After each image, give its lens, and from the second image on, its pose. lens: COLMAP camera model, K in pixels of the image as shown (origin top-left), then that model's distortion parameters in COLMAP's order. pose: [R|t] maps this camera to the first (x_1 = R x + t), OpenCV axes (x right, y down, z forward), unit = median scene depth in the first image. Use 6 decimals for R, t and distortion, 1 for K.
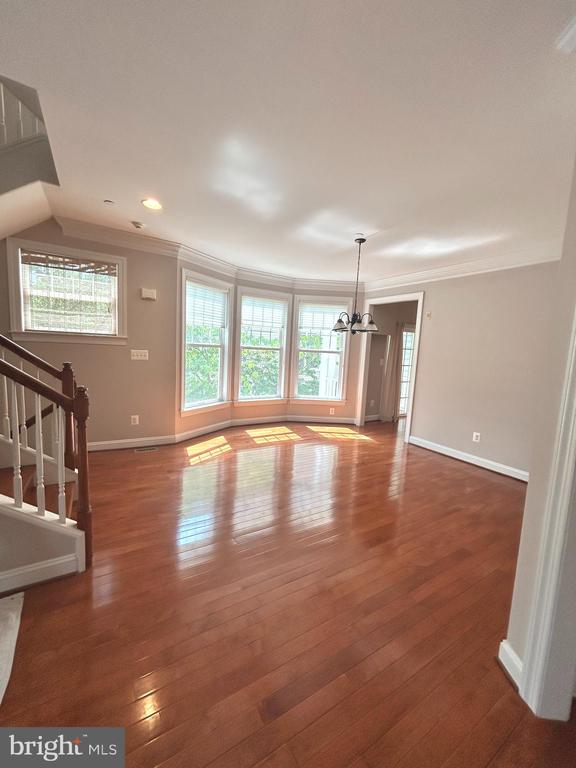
lens RADIAL K [[309.9, 0, 290.7], [0, 309.9, 383.3], [0, 0, 1]] dist [-0.000145, -0.000048]
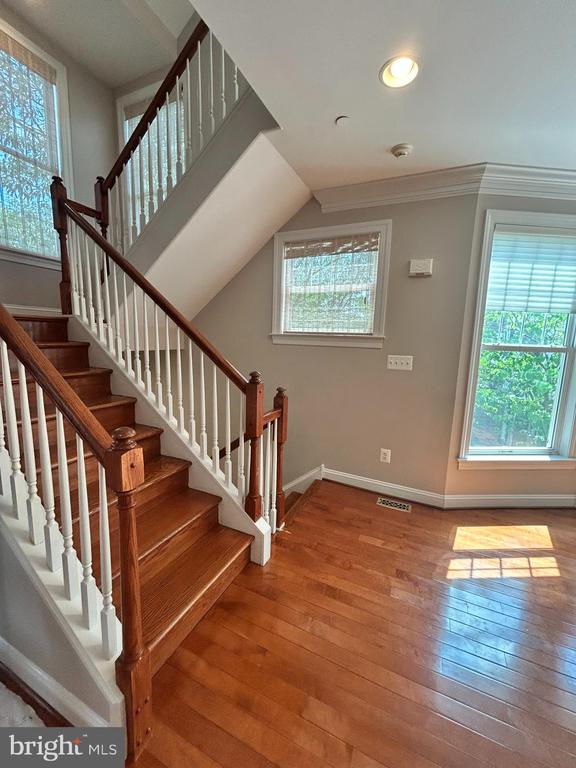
lens RADIAL K [[309.9, 0, 289.3], [0, 309.9, 381.5], [0, 0, 1]] dist [-0.000145, -0.000048]
pose [[0.545262, 0.083290, -0.834117, -0.050463], [-0.100968, 0.994333, 0.033285, -0.044479], [0.832163, 0.066071, 0.550582, 0.395436]]
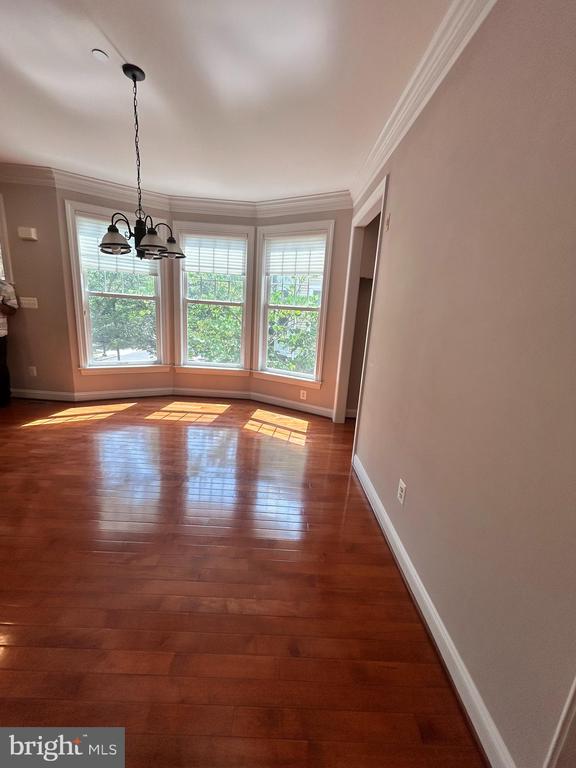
lens RADIAL K [[309.9, 0, 286.5], [0, 309.9, 382.8], [0, 0, 1]] dist [-0.000145, -0.000048]
pose [[0.855983, 0.115799, -0.503869, 0.624761], [-0.078150, 0.992376, 0.095305, -0.000816], [0.511063, -0.042202, 0.858506, 0.529159]]
